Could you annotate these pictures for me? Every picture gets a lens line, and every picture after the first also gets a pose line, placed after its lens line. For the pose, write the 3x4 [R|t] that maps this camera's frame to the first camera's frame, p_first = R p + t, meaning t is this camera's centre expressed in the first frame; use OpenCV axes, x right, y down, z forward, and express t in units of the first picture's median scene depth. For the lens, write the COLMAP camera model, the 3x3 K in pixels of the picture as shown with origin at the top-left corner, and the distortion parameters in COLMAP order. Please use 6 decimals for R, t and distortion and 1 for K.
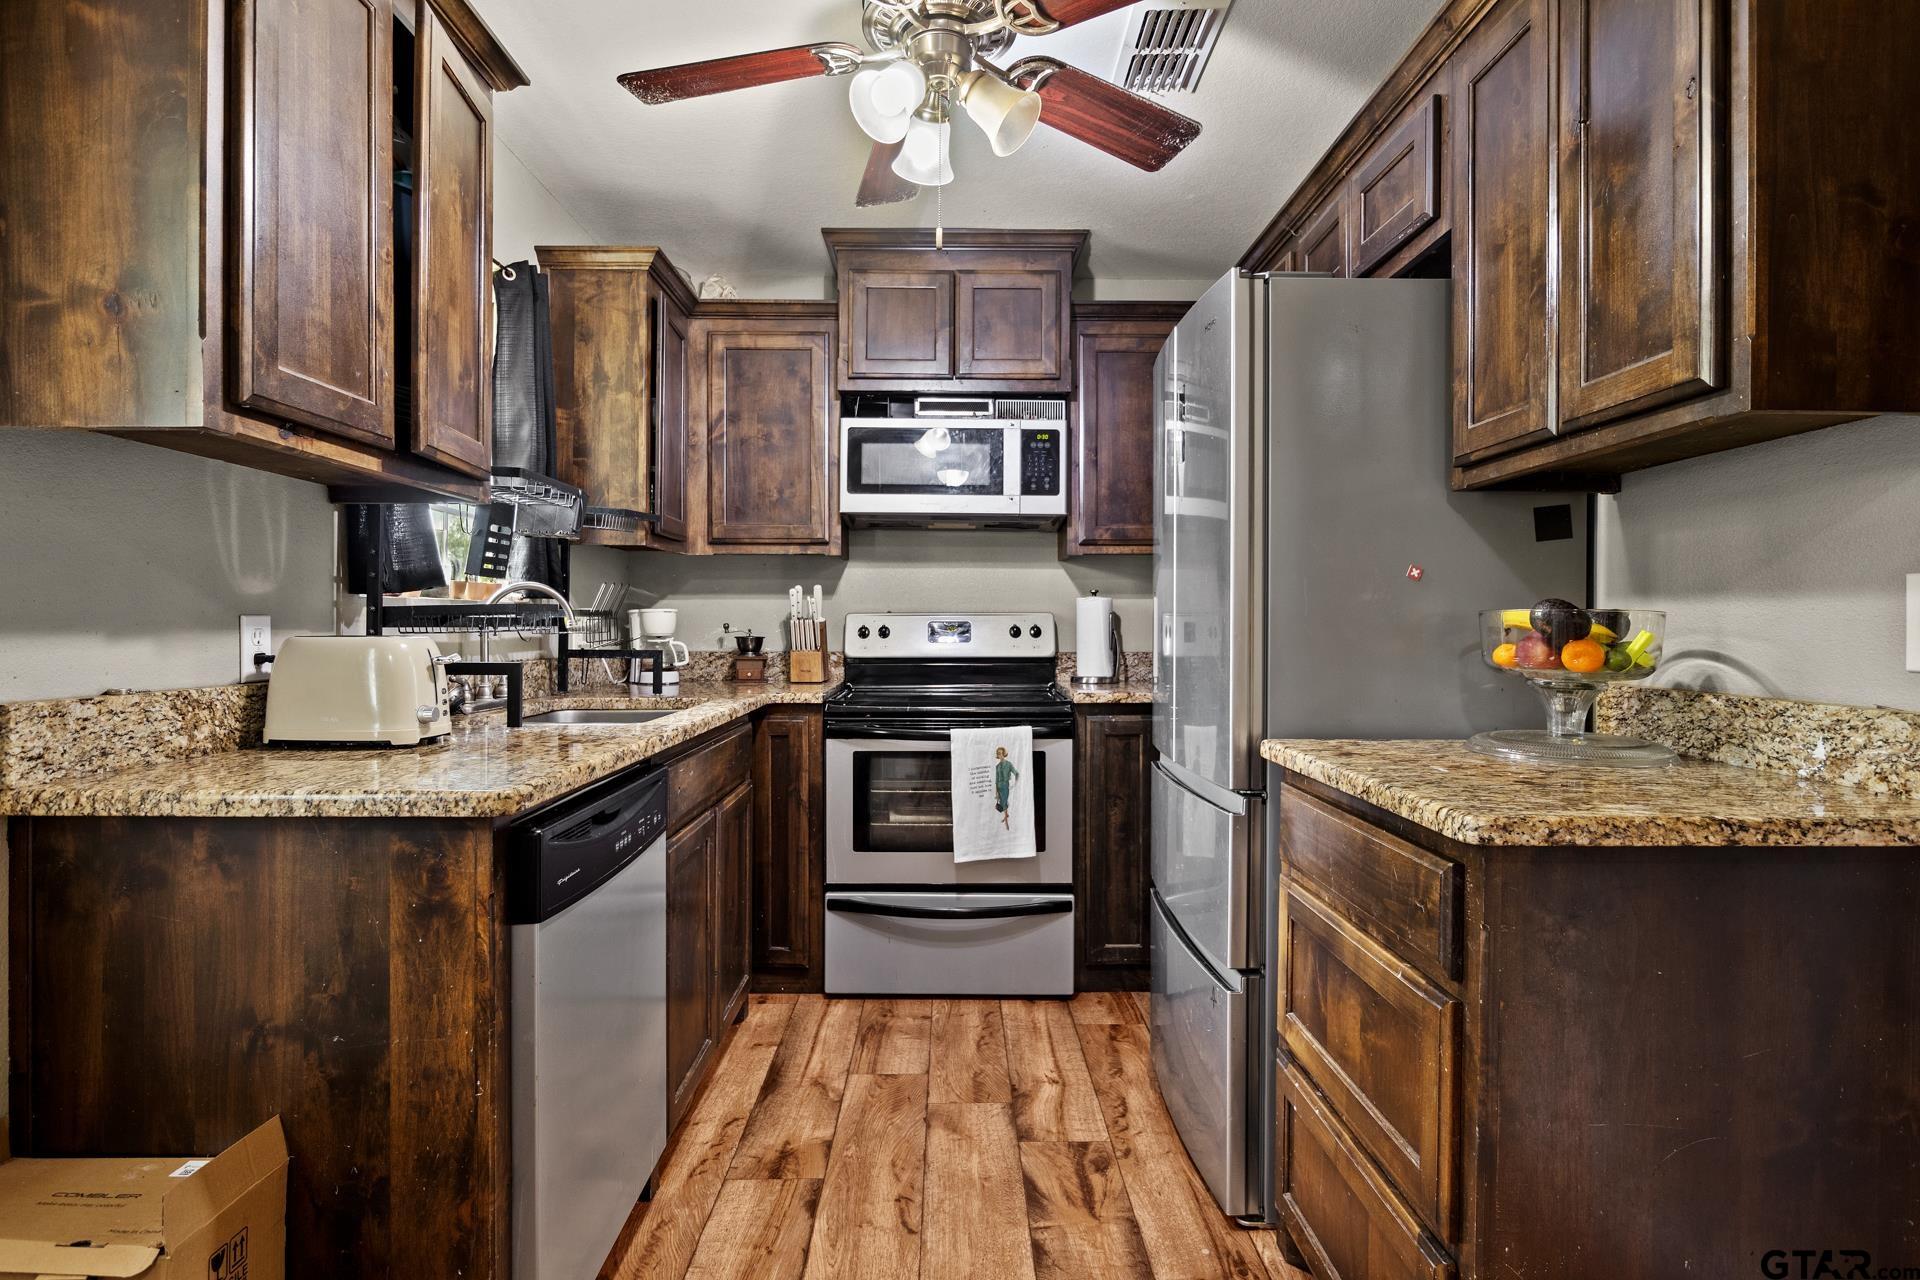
lens RADIAL K [[967.8, 0, 958.6], [0, 967.8, 634.0], [0, 0, 1]] dist [-0.010722, 0.003406]
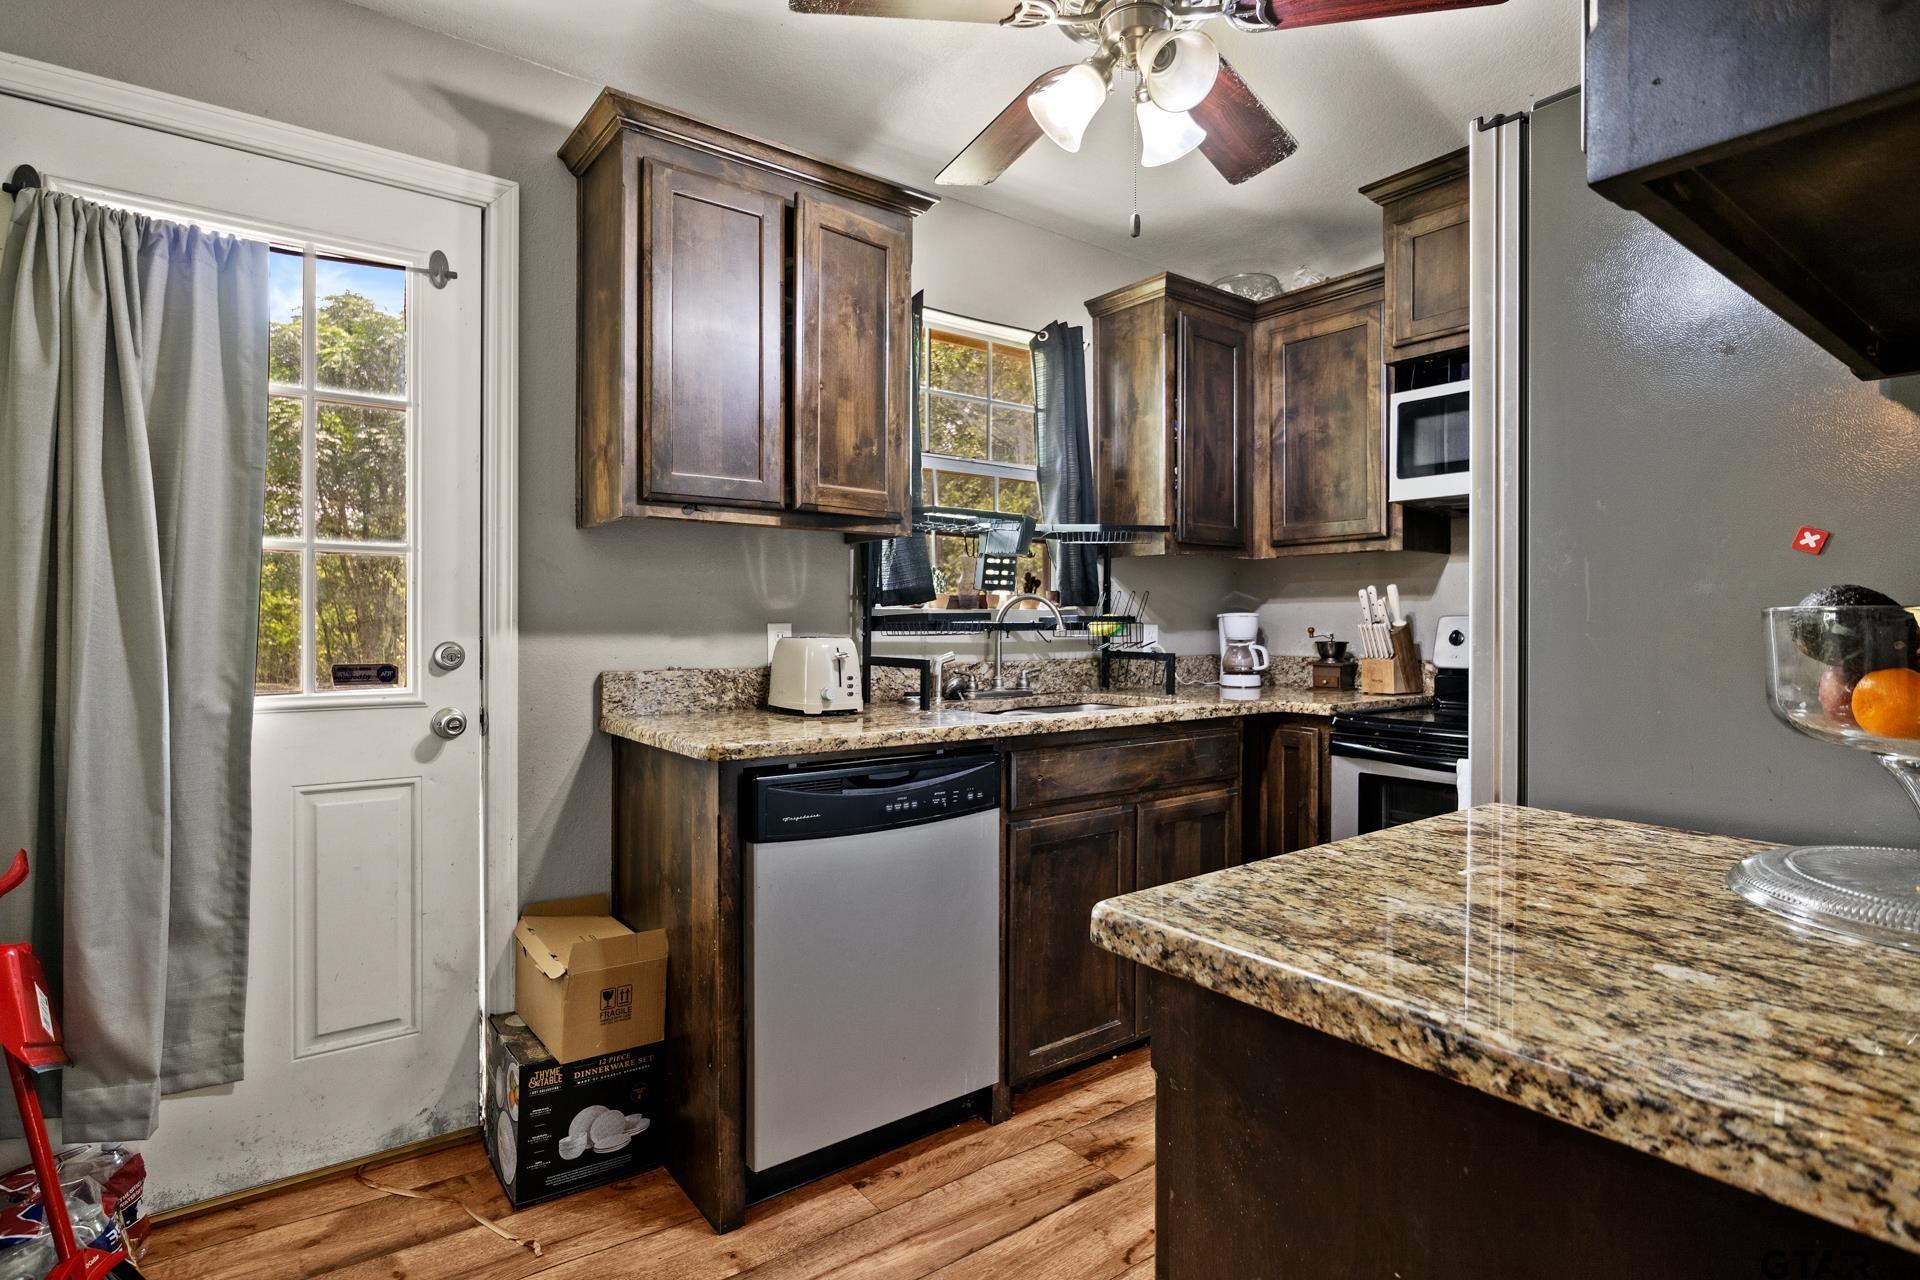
lens RADIAL K [[967.8, 0, 956.5], [0, 967.8, 636.4], [0, 0, 1]] dist [-0.010722, 0.003406]
pose [[0.593175, 0.008898, -0.805024, 1.107950], [-0.008551, 0.999952, 0.004752, -0.012911], [0.805028, 0.004065, 0.593223, 0.513814]]
